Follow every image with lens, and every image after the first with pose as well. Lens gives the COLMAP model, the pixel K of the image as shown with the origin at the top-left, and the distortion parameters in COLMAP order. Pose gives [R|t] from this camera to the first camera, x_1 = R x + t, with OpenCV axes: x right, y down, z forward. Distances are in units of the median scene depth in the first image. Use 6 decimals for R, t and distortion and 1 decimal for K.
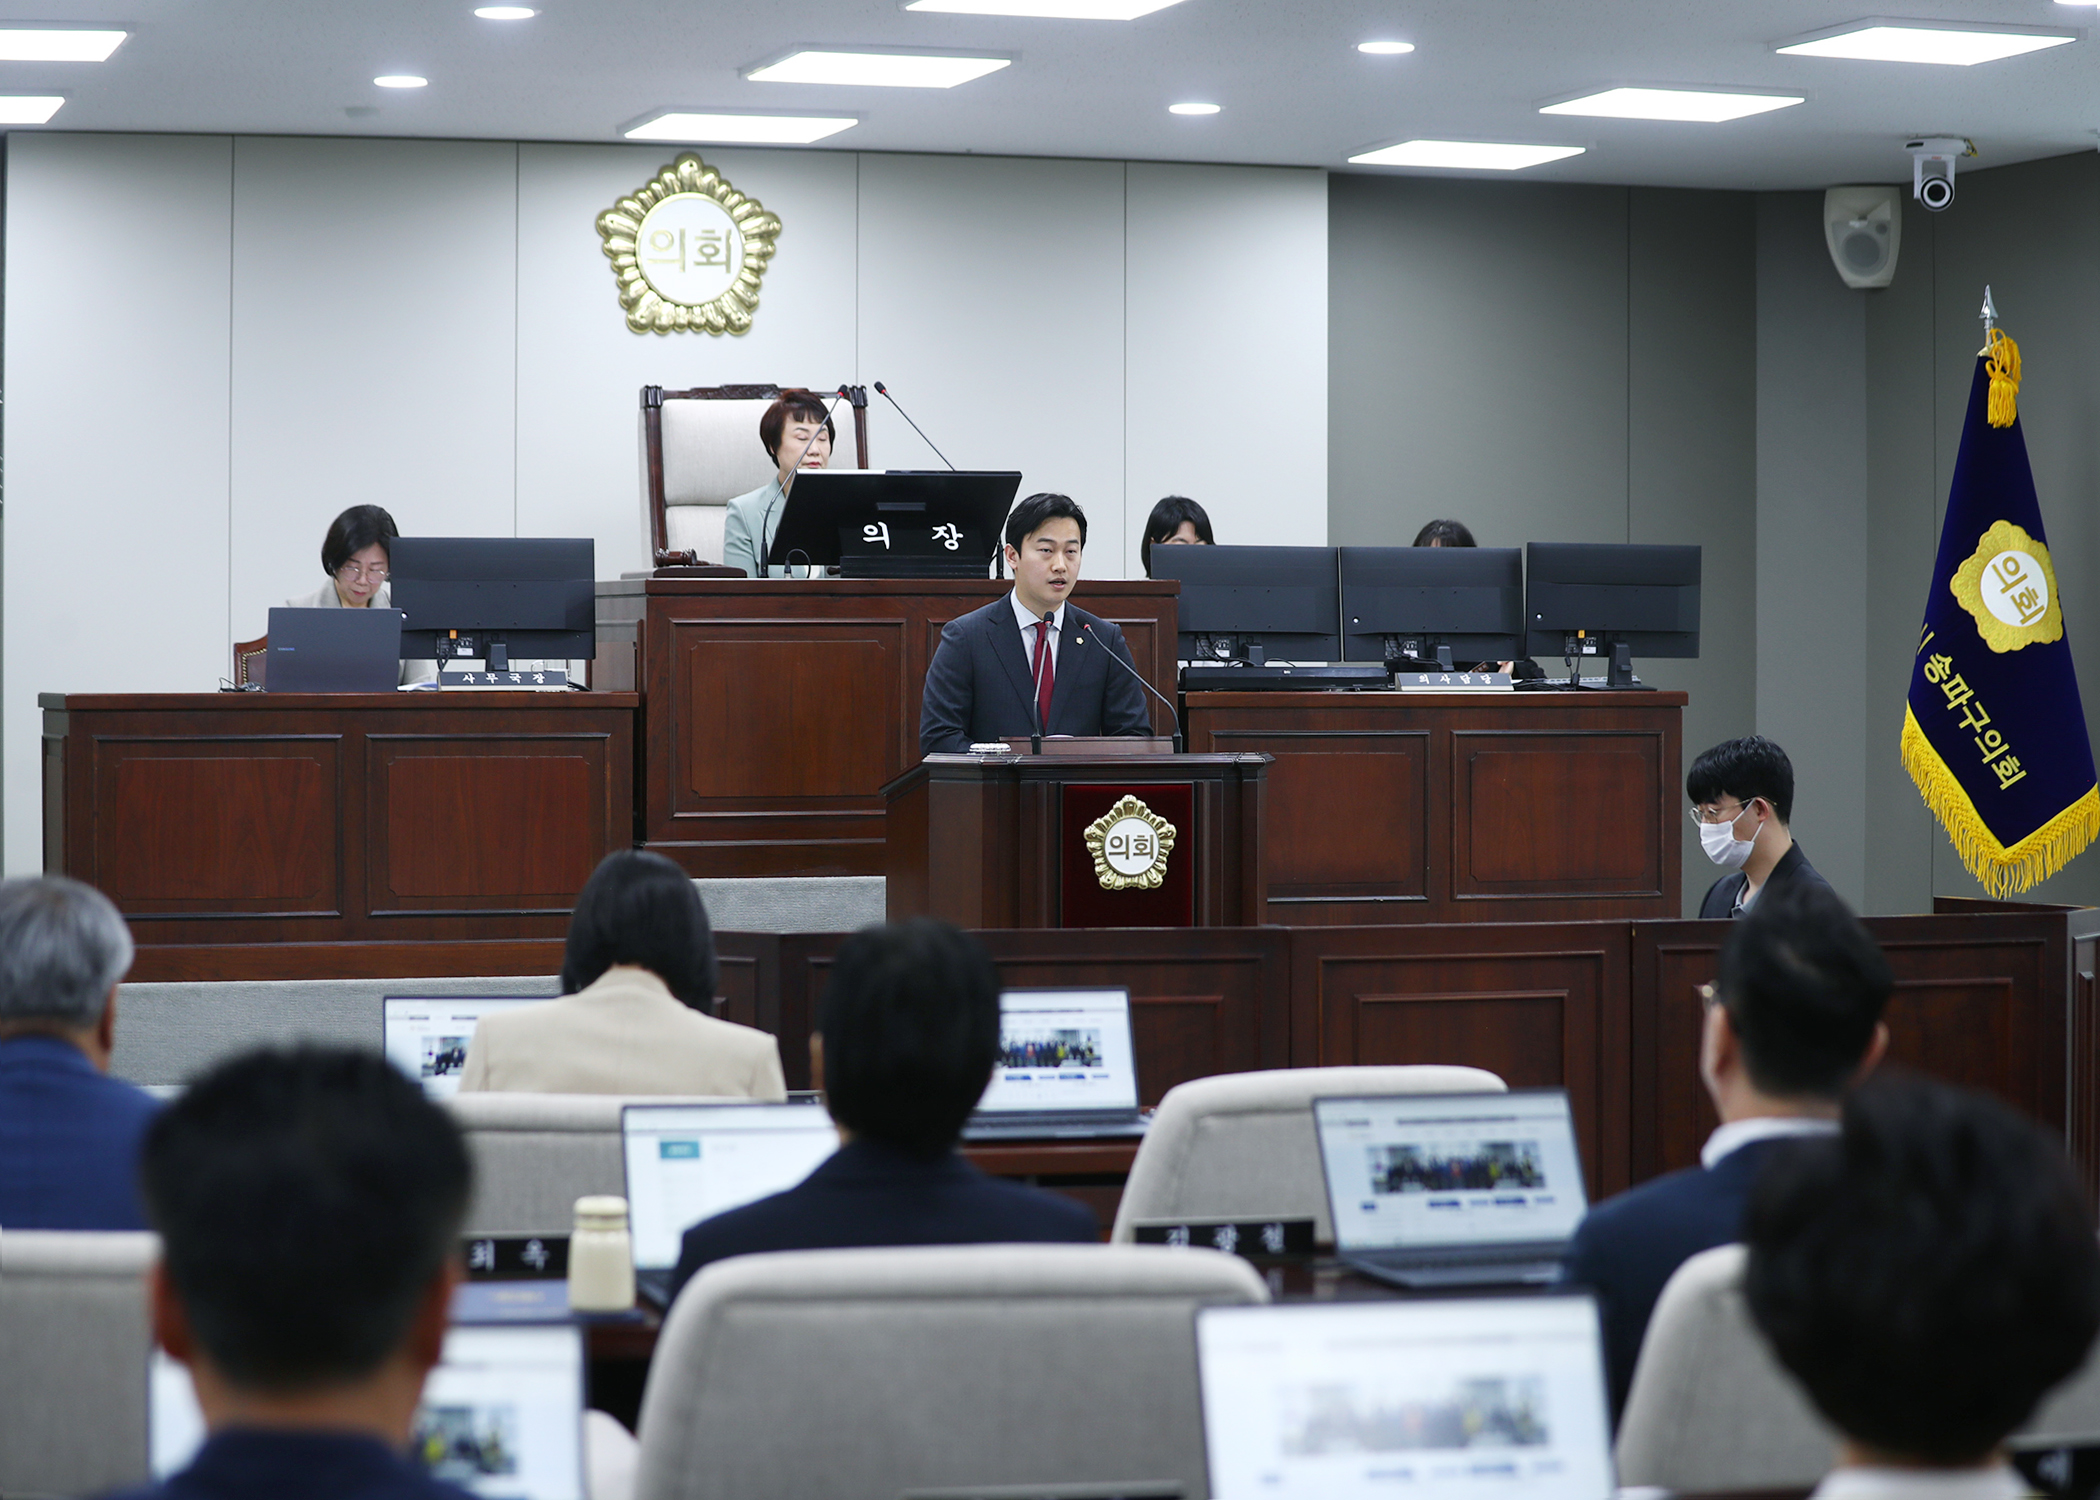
lens RADIAL K [[4971.3, 0, 1004.9], [0, 4971.3, 720.5], [0, 0, 1]] dist [-0.282718, -0.559142]
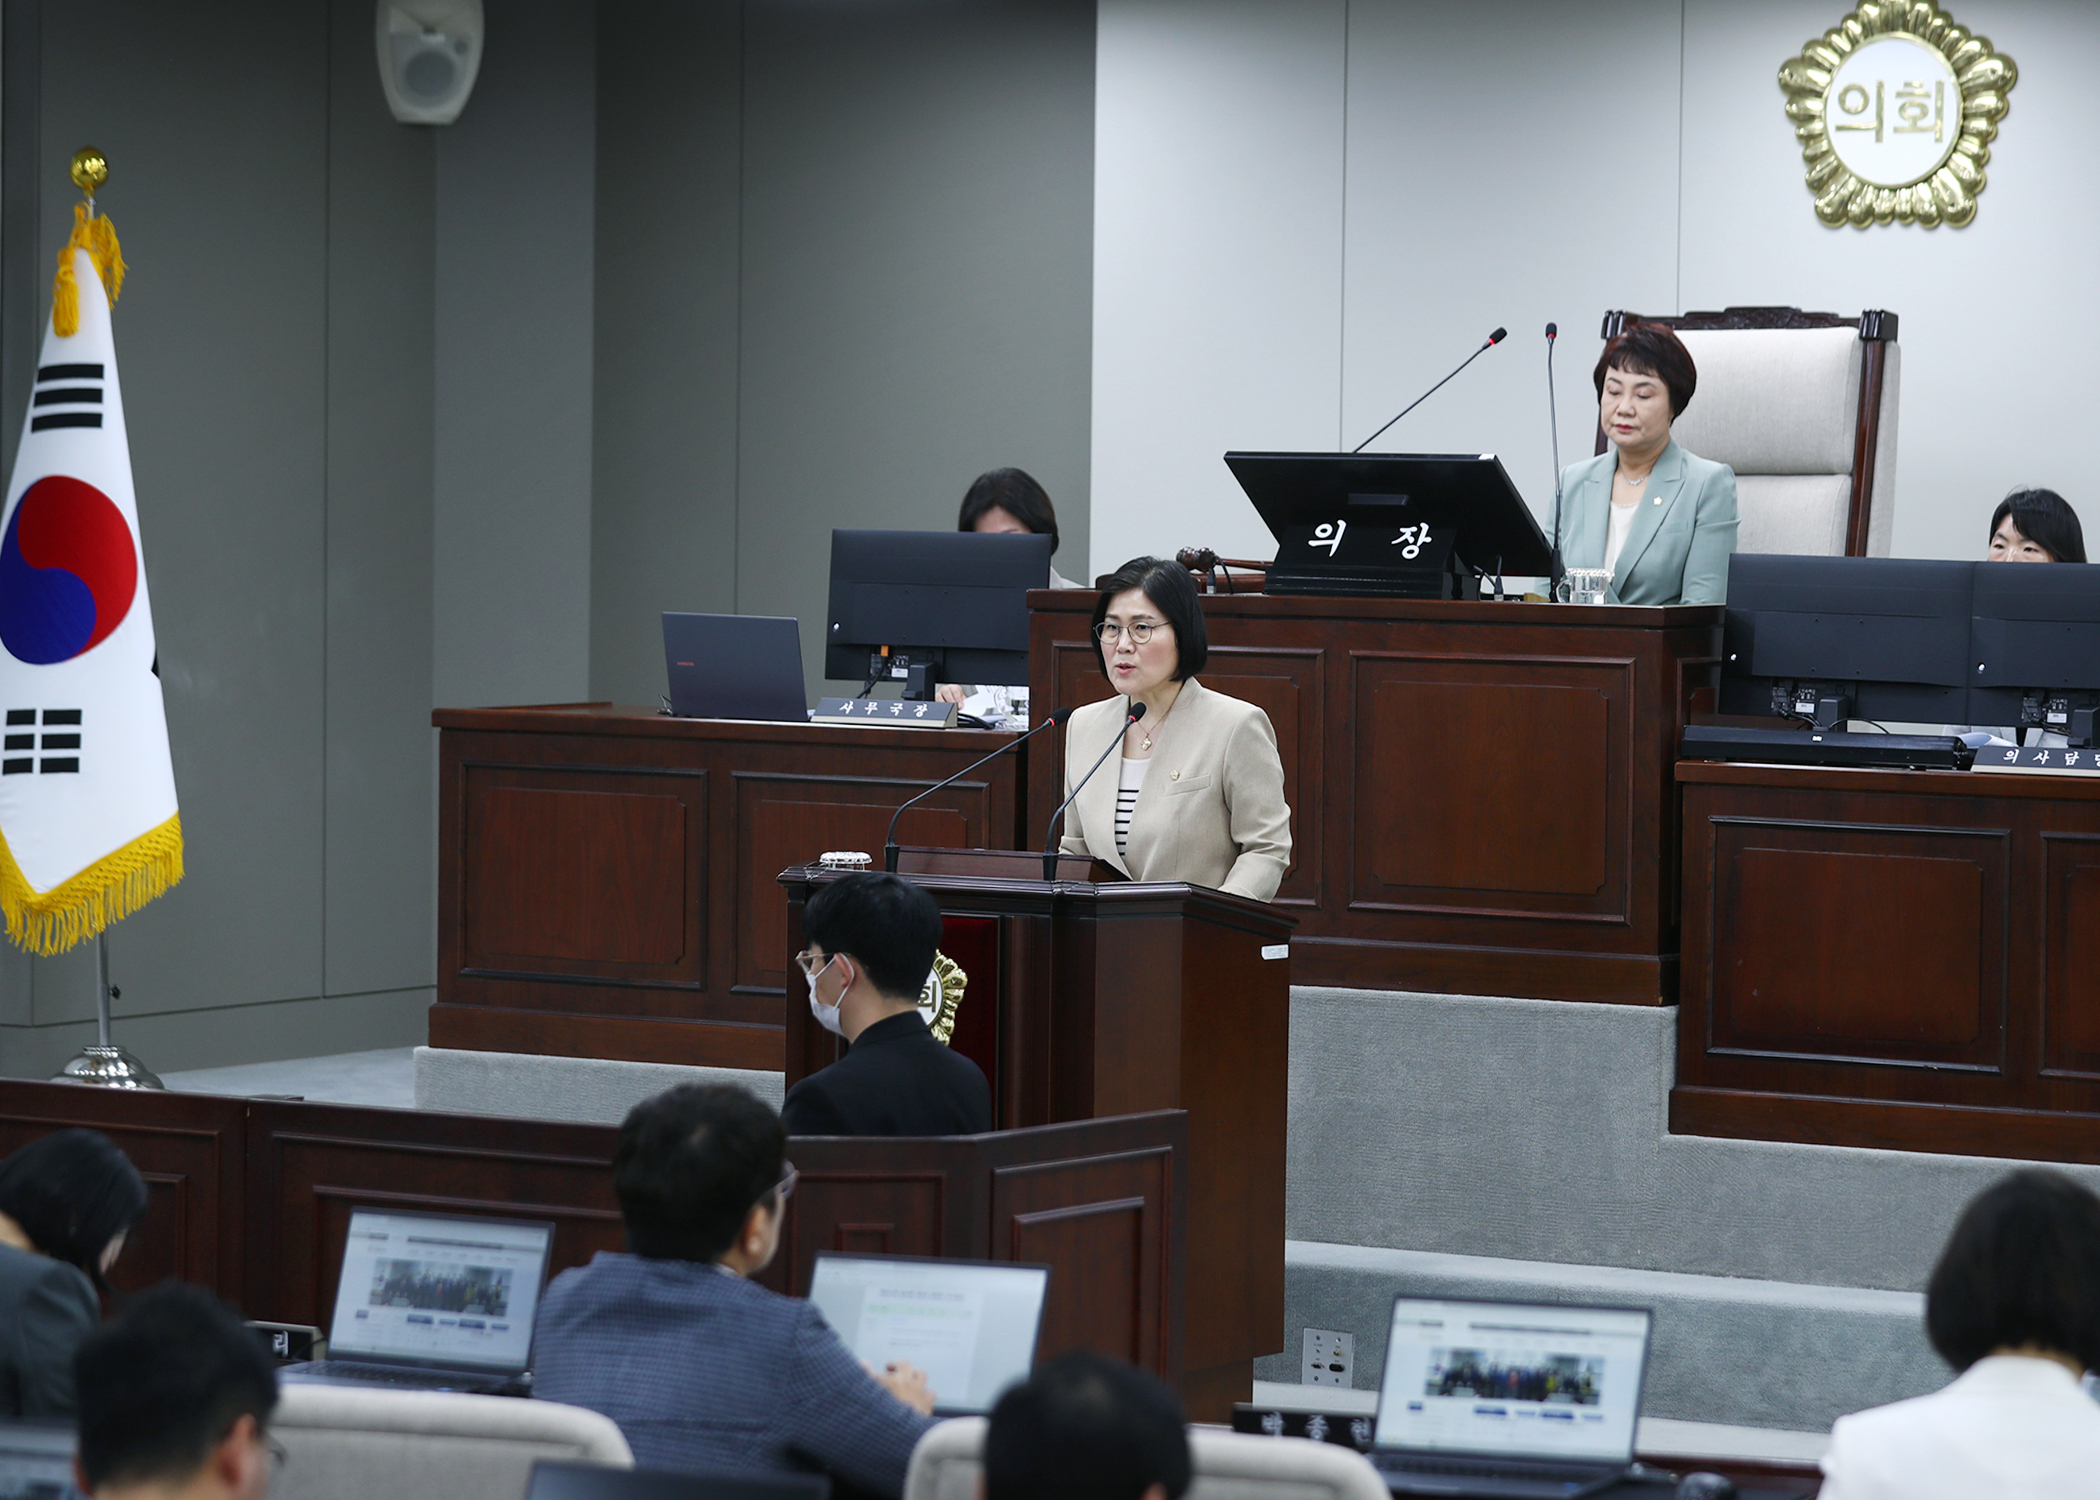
lens RADIAL K [[7759.3, 0, 1168.0], [0, 7759.3, 843.7], [0, 0, 1]] dist [0.013220, -1.370937]
pose [[0.652498, 0.053097, -0.755928, 0.832477], [-0.023446, 0.998479, 0.049896, -0.047721], [0.757428, -0.014834, 0.652751, 0.199350]]
